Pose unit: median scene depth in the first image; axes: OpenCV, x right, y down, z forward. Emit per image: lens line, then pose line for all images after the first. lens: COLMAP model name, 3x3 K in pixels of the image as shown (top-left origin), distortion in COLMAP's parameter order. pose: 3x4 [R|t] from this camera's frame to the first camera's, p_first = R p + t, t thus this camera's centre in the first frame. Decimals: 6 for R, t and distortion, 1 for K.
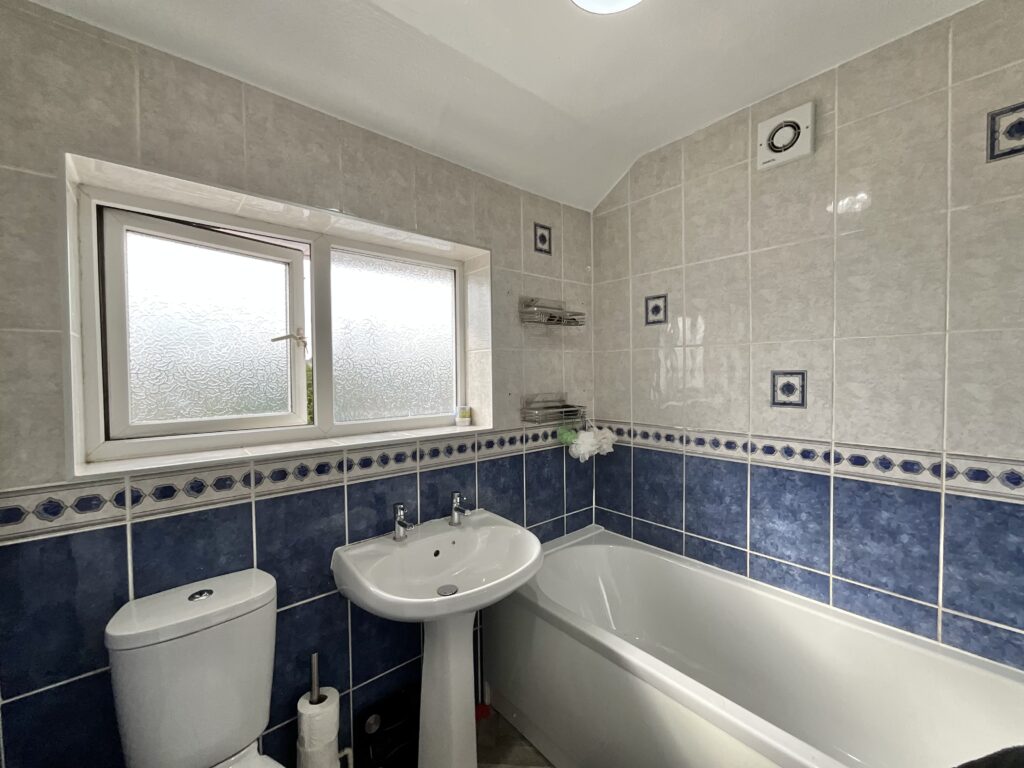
lens RADIAL K [[417.7, 0, 513.7], [0, 417.7, 384.4], [0, 0, 1]] dist [-0.005440, 0.003081]
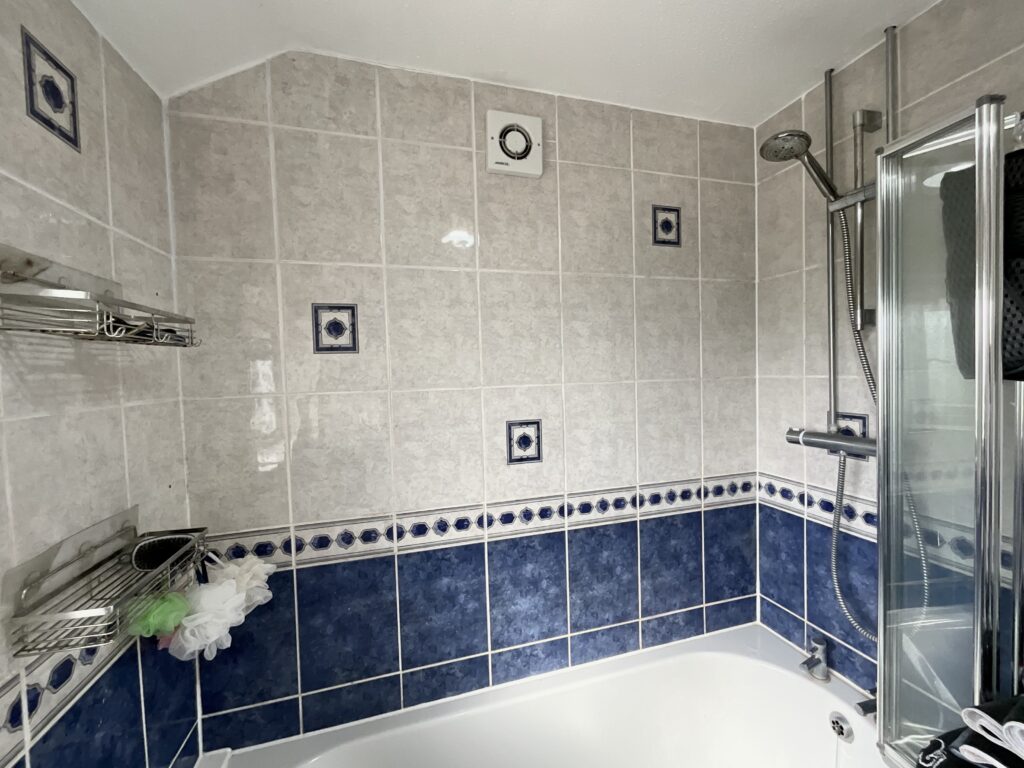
lens RADIAL K [[417.7, 0, 513.7], [0, 417.7, 384.4], [0, 0, 1]] dist [-0.005440, 0.003081]
pose [[0.409732, -0.028645, 0.911756, -0.120860], [0.049297, 0.998742, 0.009224, -0.111646], [-0.910873, 0.041167, 0.410628, 0.644931]]
